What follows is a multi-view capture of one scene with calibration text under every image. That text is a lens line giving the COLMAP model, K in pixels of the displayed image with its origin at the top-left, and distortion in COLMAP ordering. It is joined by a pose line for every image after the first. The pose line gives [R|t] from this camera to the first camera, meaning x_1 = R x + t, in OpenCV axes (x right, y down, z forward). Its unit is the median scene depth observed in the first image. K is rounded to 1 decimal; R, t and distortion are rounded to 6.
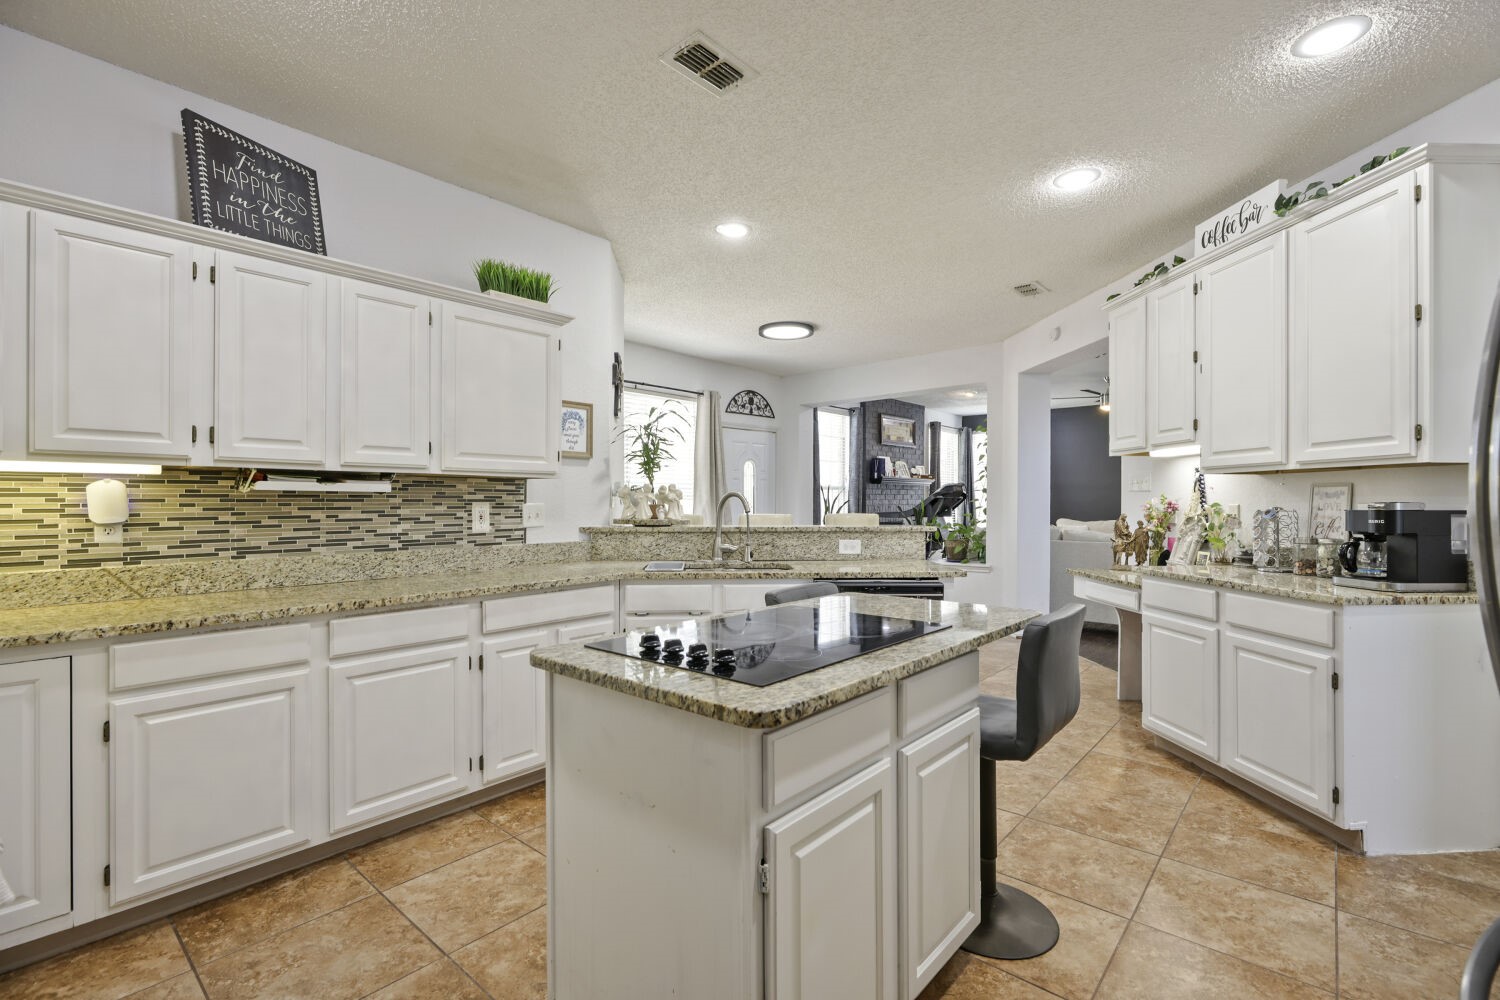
lens RADIAL K [[670.9, 0, 746.9], [0, 670.9, 502.1], [0, 0, 1]] dist [0.001783, -0.001258]
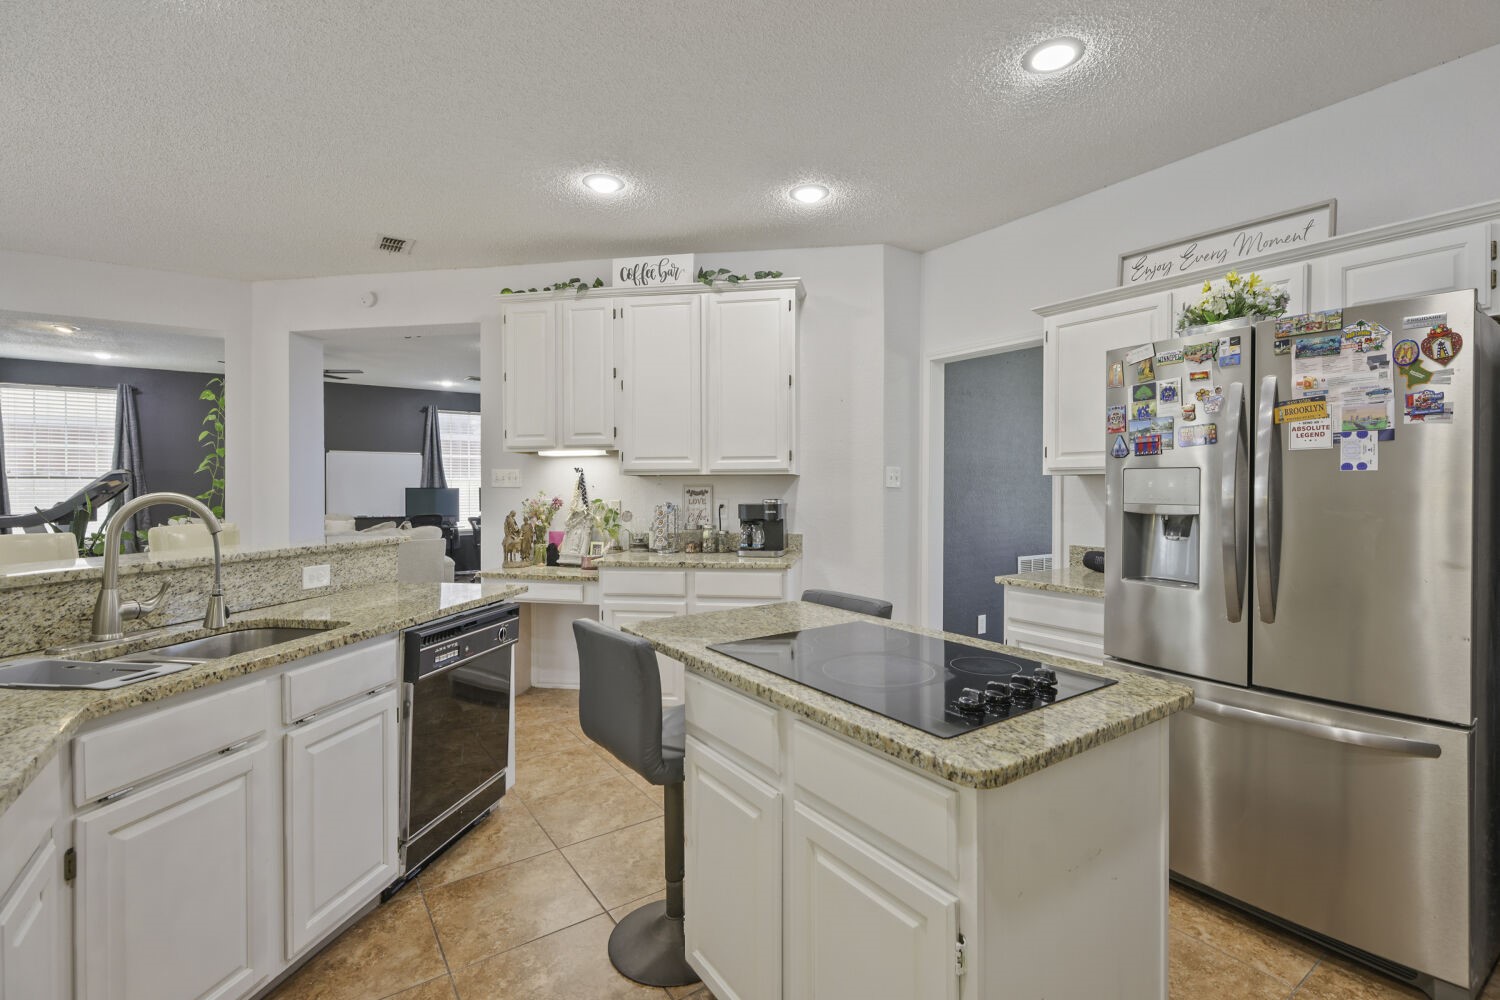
lens RADIAL K [[697.1, 0, 792.4], [0, 697.1, 493.9], [0, 0, 1]] dist [-0.000882, -0.000864]
pose [[0.216123, -0.010922, 0.976305, -0.504479], [0.002111, 0.999940, 0.010719, -0.024329], [-0.976364, -0.000255, 0.216133, 0.516412]]
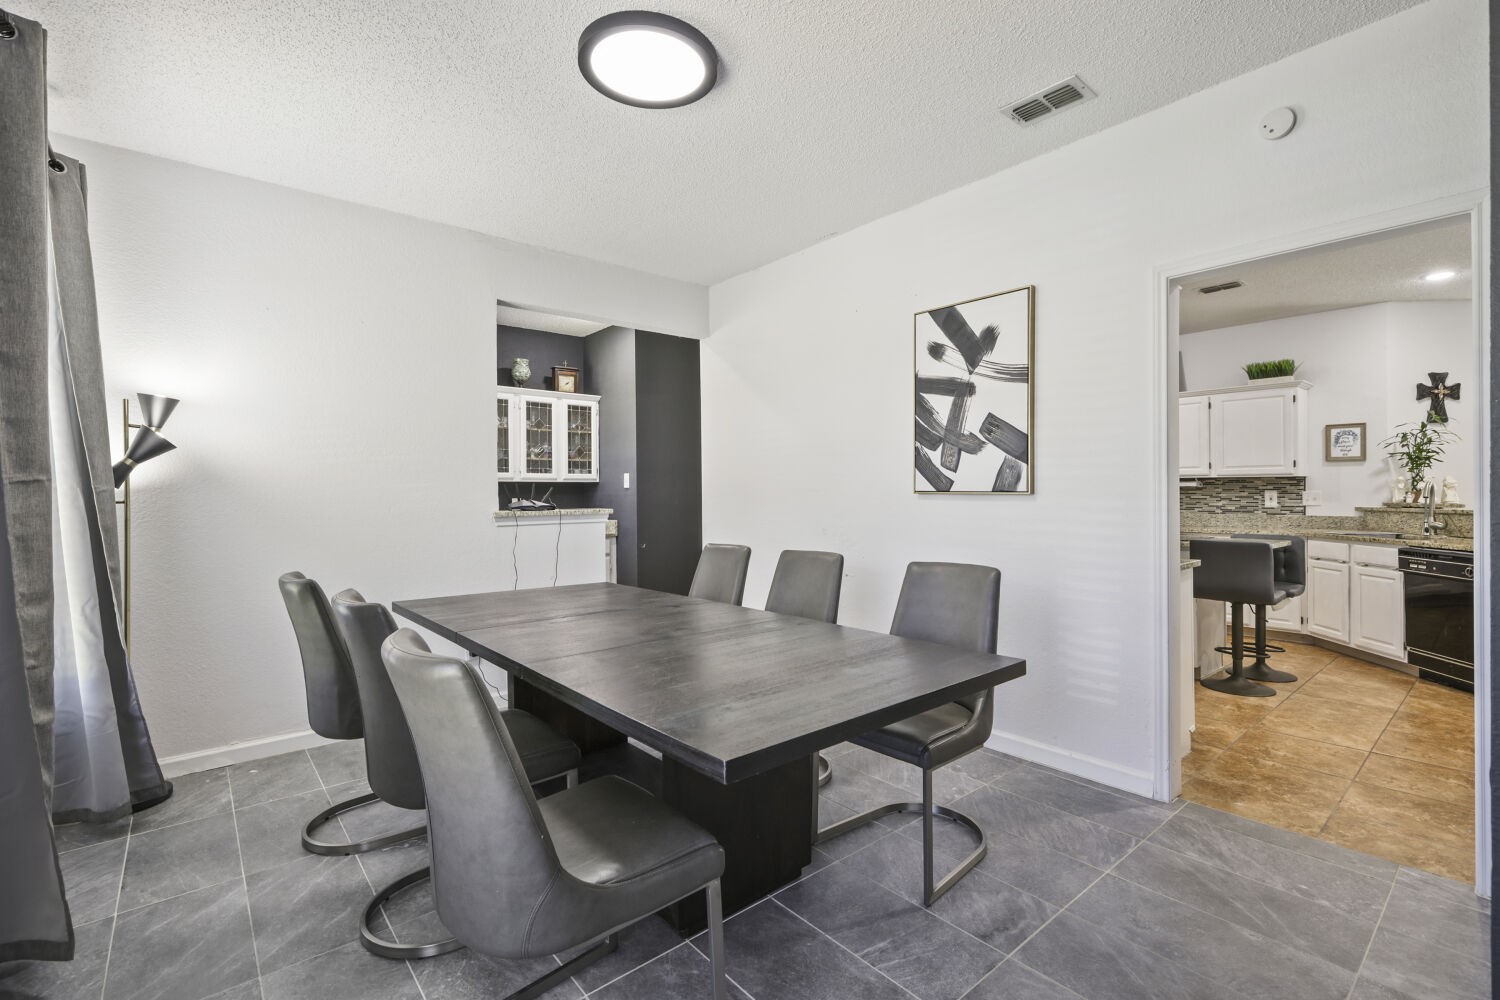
lens RADIAL K [[670.9, 0, 759.8], [0, 670.9, 494.8], [0, 0, 1]] dist [0.001783, -0.001258]
pose [[-0.140045, 0.004173, -0.990136, 1.748479], [0.005931, 0.999977, 0.003375, -0.002749], [0.990127, -0.005400, -0.140067, -0.121940]]
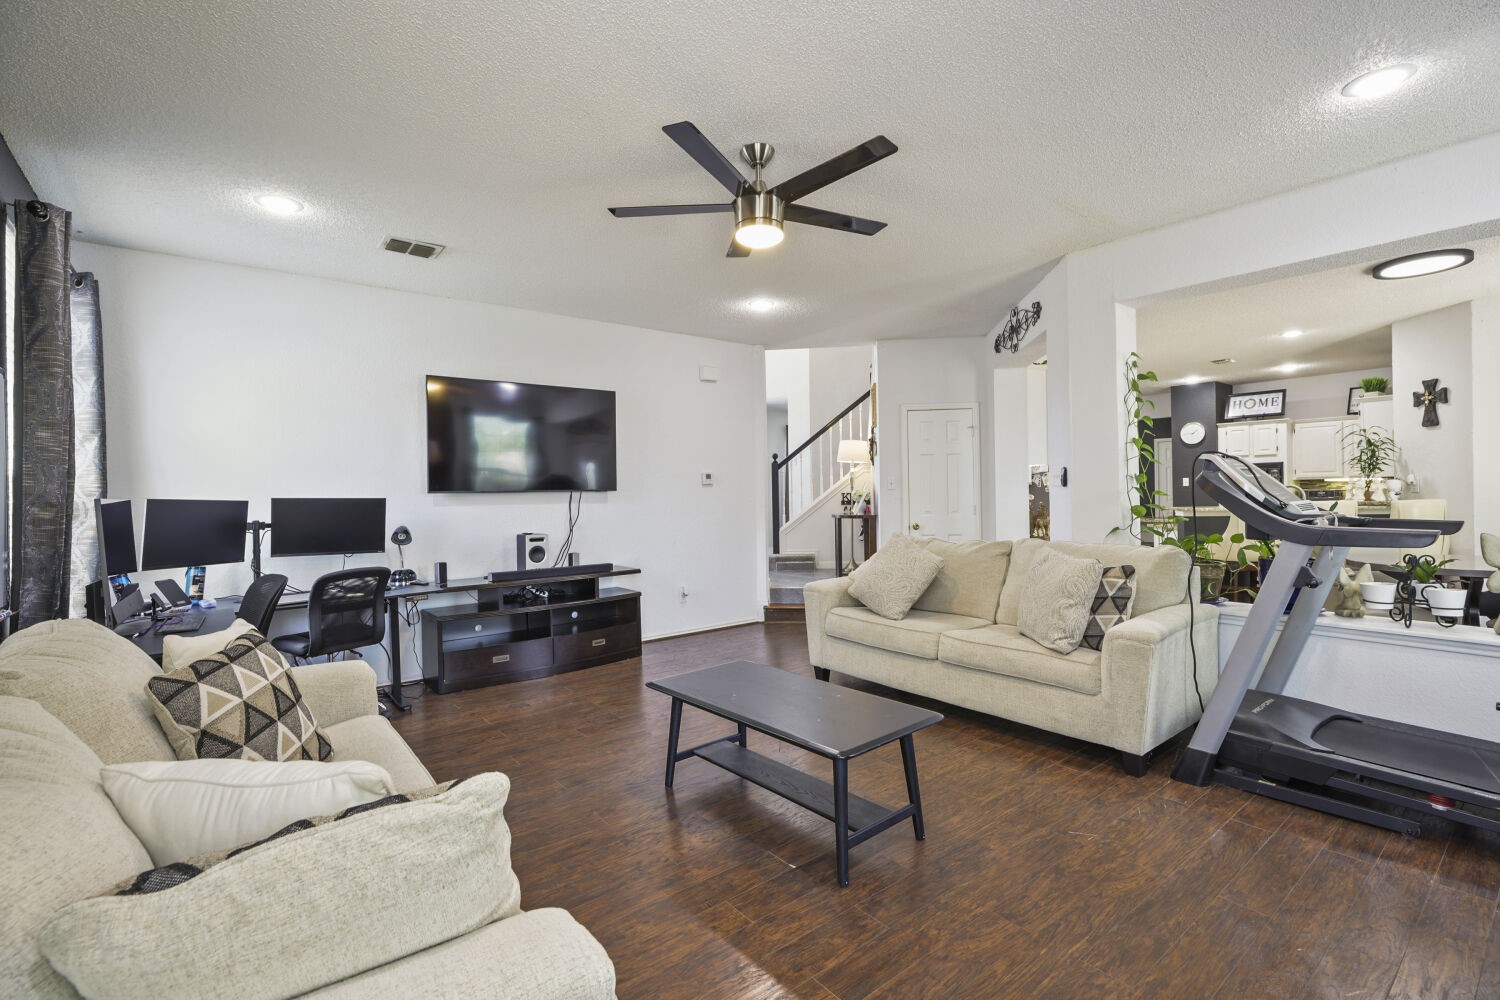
lens RADIAL K [[670.9, 0, 750.2], [0, 670.9, 493.2], [0, 0, 1]] dist [0.001783, -0.001258]
pose [[-0.986191, 0.020859, 0.164294, 1.344293], [0.020376, 0.999782, -0.004628, -0.016243], [-0.164354, -0.001217, -0.986401, 3.617348]]
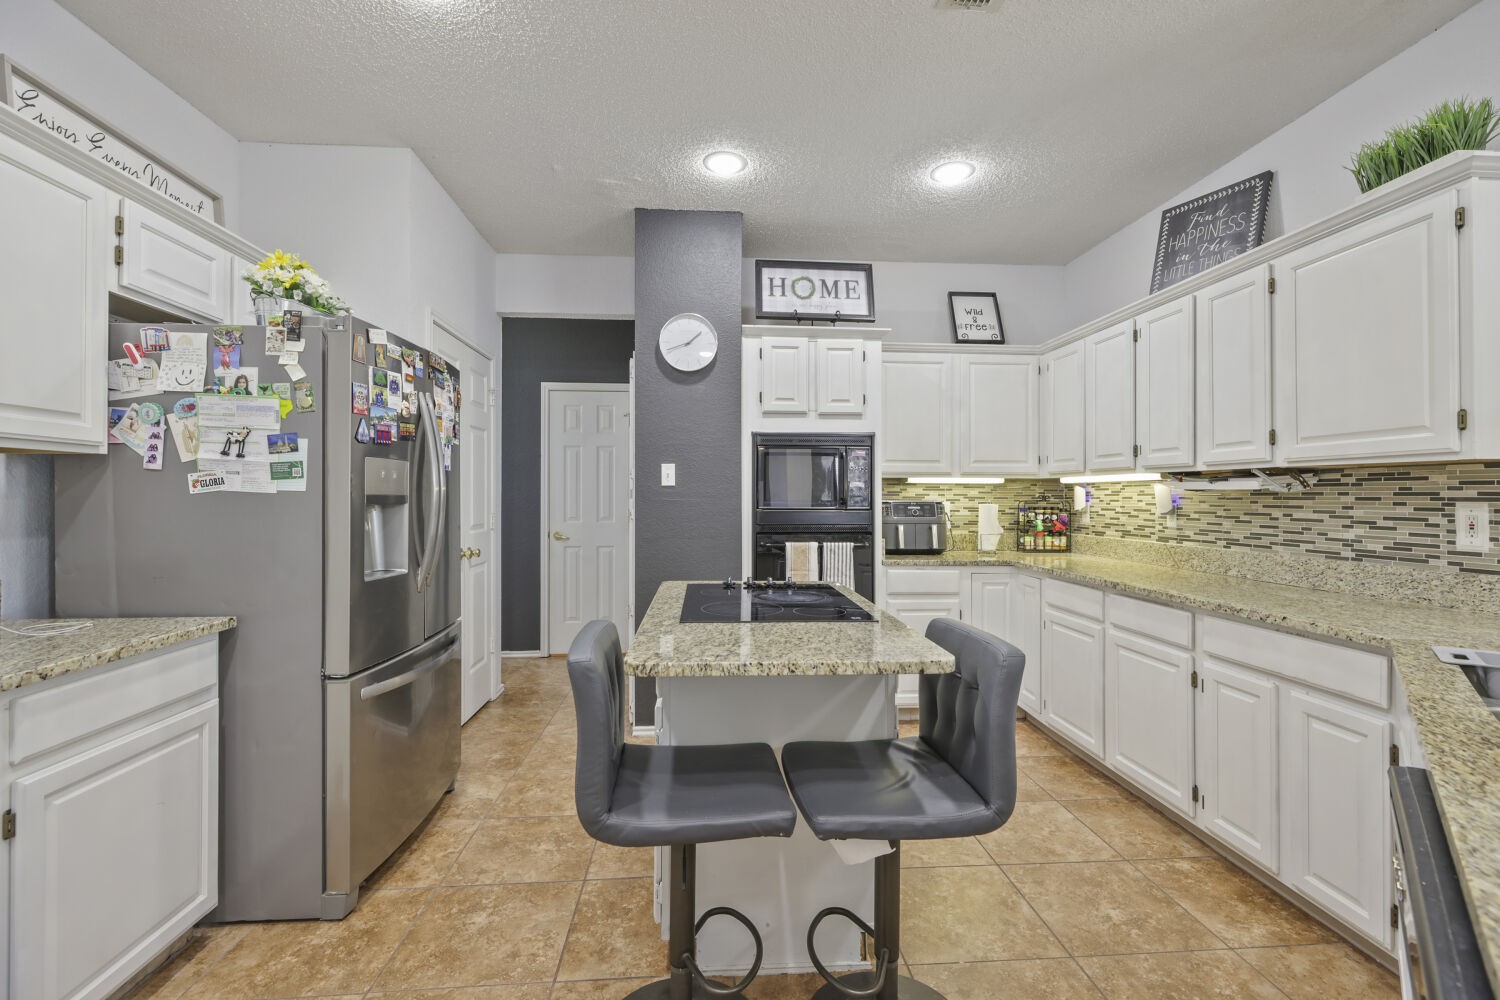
lens RADIAL K [[670.9, 0, 754.1], [0, 670.9, 494.1], [0, 0, 1]] dist [0.001783, -0.001258]
pose [[-0.694531, -0.001564, -0.719461, 0.562659], [-0.001939, 0.999998, -0.000302, -0.006557], [0.719460, 0.001186, -0.694533, 1.048857]]
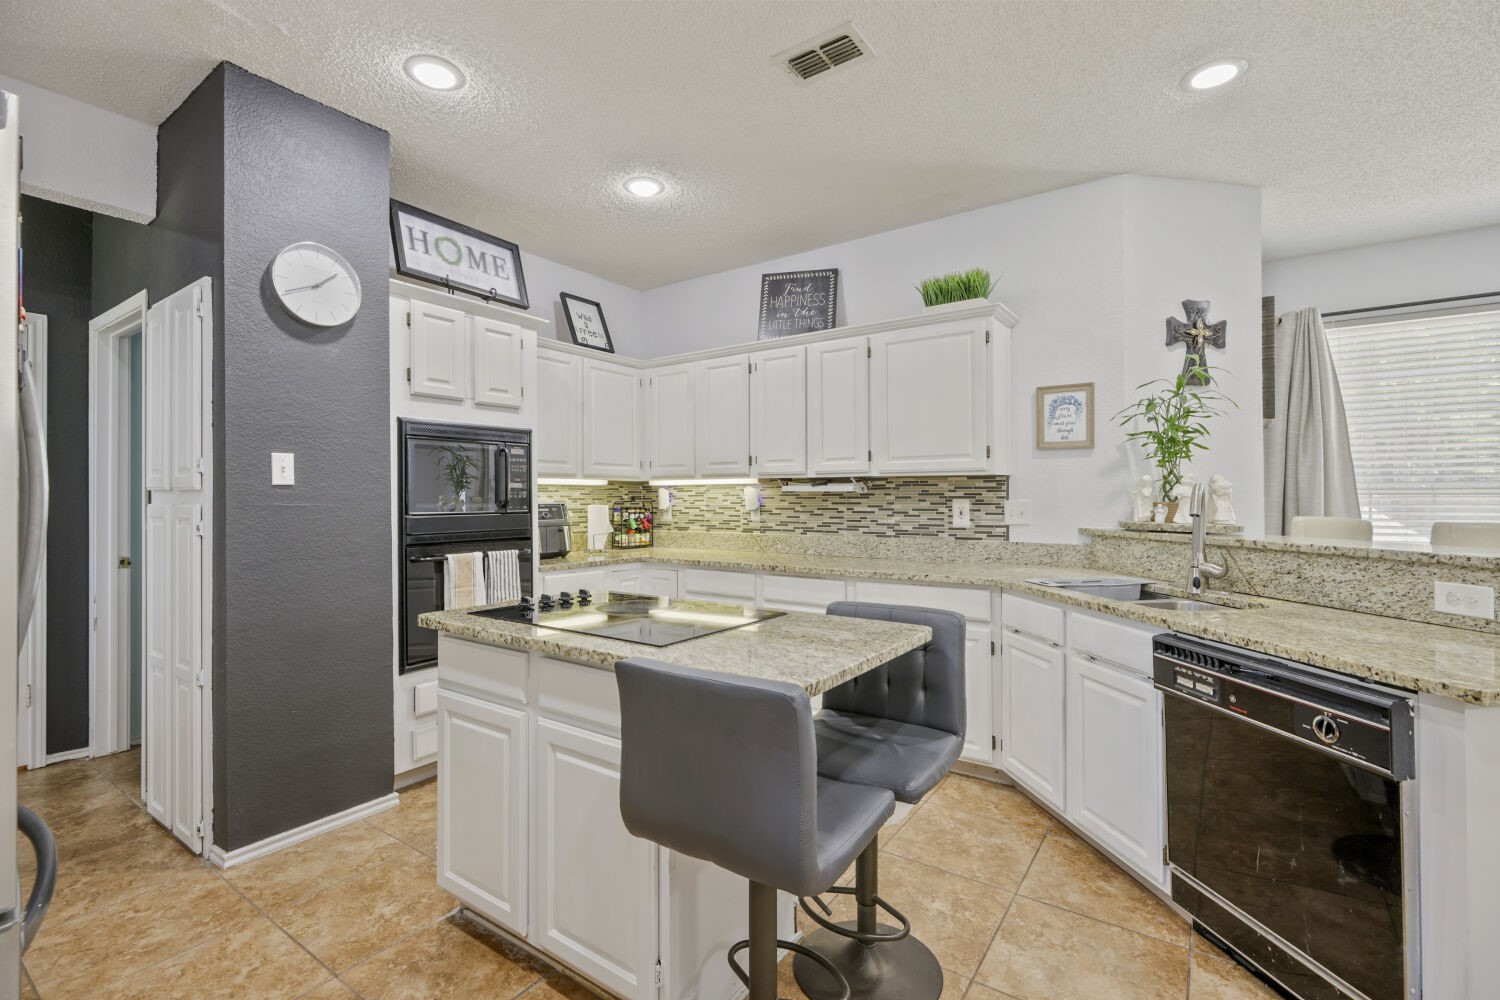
lens RADIAL K [[670.9, 0, 752.8], [0, 670.9, 492.5], [0, 0, 1]] dist [0.001783, -0.001258]
pose [[0.115875, -0.006140, -0.993245, 0.696183], [0.002571, 0.999979, -0.005881, -0.005168], [0.993260, -0.001872, 0.115888, 0.598872]]
